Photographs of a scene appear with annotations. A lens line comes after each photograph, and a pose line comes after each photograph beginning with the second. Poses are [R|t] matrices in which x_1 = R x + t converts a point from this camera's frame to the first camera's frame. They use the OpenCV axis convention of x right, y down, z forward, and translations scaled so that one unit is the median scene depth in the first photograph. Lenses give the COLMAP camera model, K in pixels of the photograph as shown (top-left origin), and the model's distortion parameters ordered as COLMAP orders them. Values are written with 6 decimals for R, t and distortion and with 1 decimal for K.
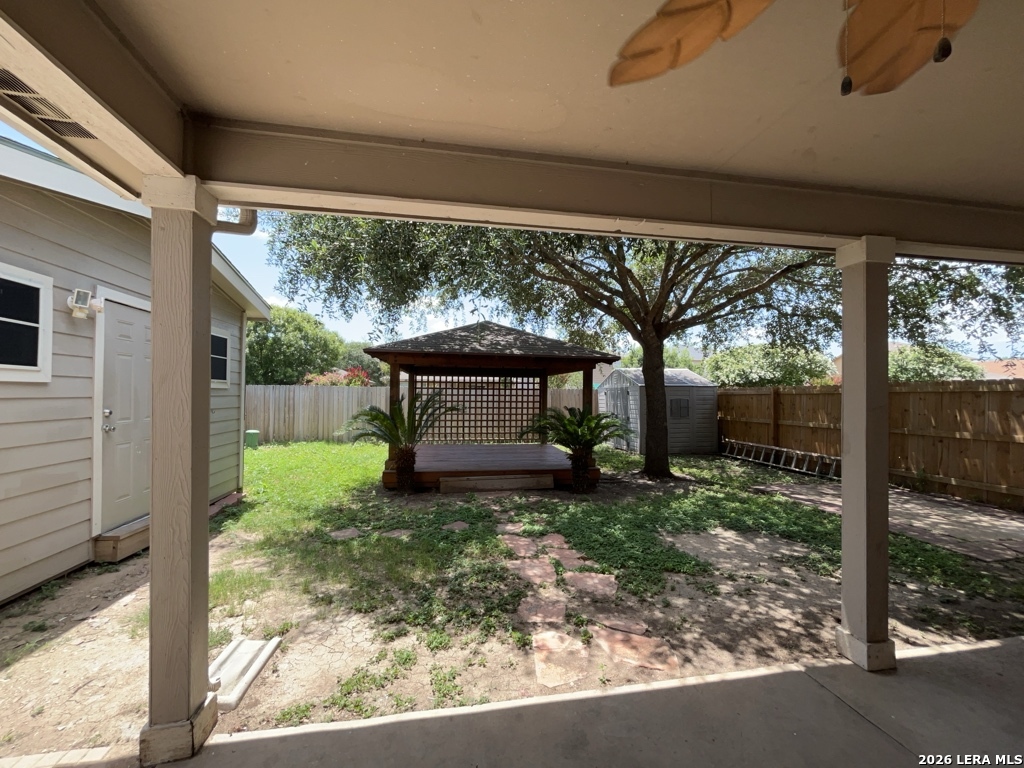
lens RADIAL K [[414.9, 0, 517.7], [0, 414.9, 386.5], [0, 0, 1]] dist [-0.000618, -0.000207]
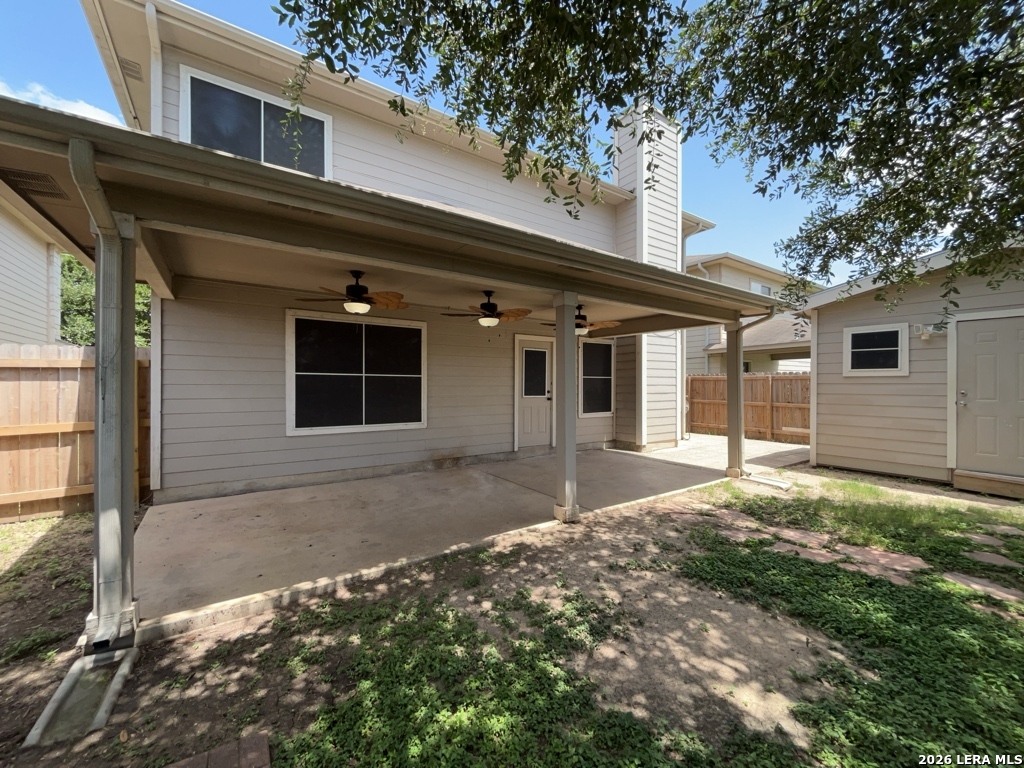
lens RADIAL K [[414.9, 0, 517.7], [0, 414.9, 386.5], [0, 0, 1]] dist [-0.000618, -0.000207]
pose [[-0.905280, -0.007023, -0.424758, 1.299403], [-0.001440, 0.999908, -0.013464, 0.066087], [0.424814, -0.011577, -0.905207, 1.852424]]
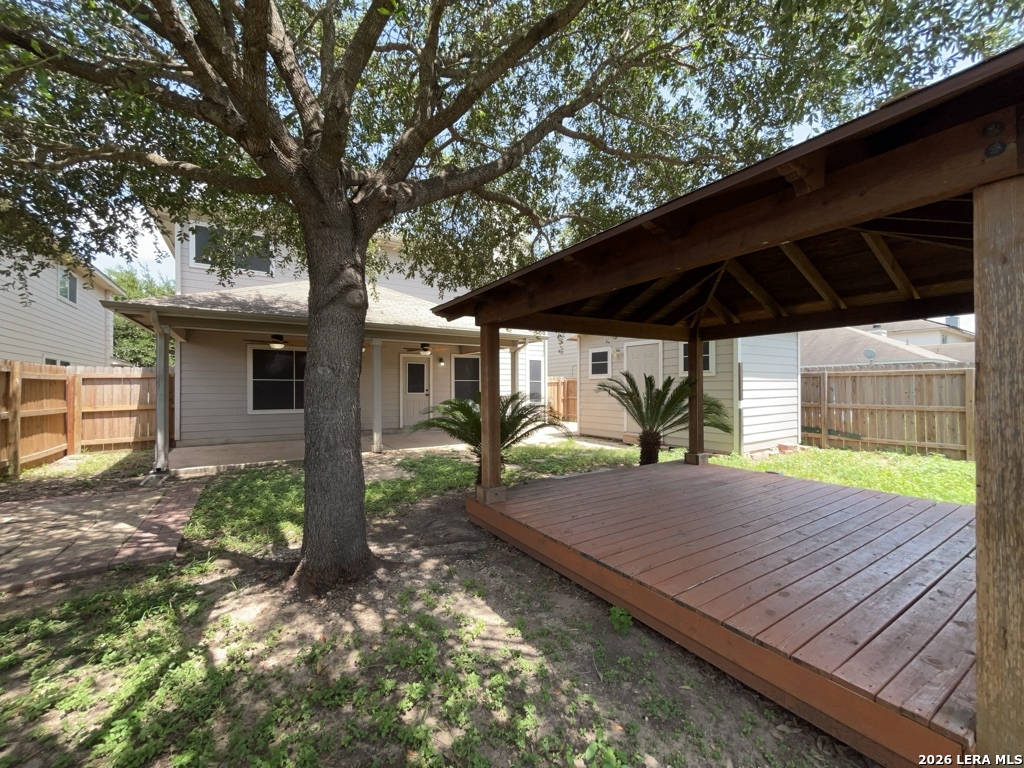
lens RADIAL K [[414.9, 0, 517.7], [0, 414.9, 386.5], [0, 0, 1]] dist [-0.000618, -0.000207]
pose [[-0.918971, -0.004450, -0.394300, 0.813120], [0.004423, 0.999757, -0.021591, 0.116616], [0.394301, -0.021586, -0.918728, 3.512241]]
